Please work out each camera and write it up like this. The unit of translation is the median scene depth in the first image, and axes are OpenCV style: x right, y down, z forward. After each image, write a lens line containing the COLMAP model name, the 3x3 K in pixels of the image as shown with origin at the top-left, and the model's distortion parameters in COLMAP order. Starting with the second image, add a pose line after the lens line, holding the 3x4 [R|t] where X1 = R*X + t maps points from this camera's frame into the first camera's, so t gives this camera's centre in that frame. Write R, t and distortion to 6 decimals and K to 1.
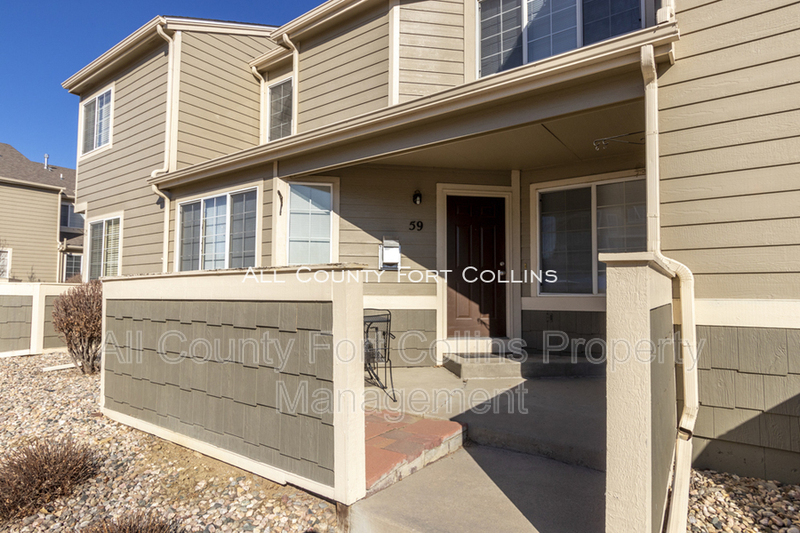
lens RADIAL K [[444.3, 0, 400.0], [0, 444.3, 266.5], [0, 0, 1]] dist [-0.000230, -0.000216]
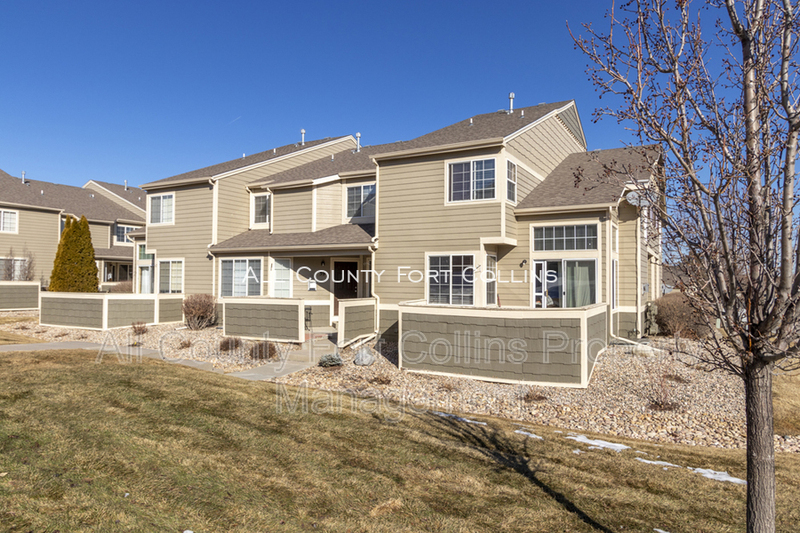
lens RADIAL K [[539.1, 0, 400.0], [0, 539.1, 266.5], [0, 0, 1]] dist [-0.000359, 0.001333]
pose [[0.993564, 0.003511, 0.113219, 0.119017], [-0.007632, 0.999323, 0.035984, -0.229281], [-0.113016, -0.036616, 0.992918, -2.029043]]
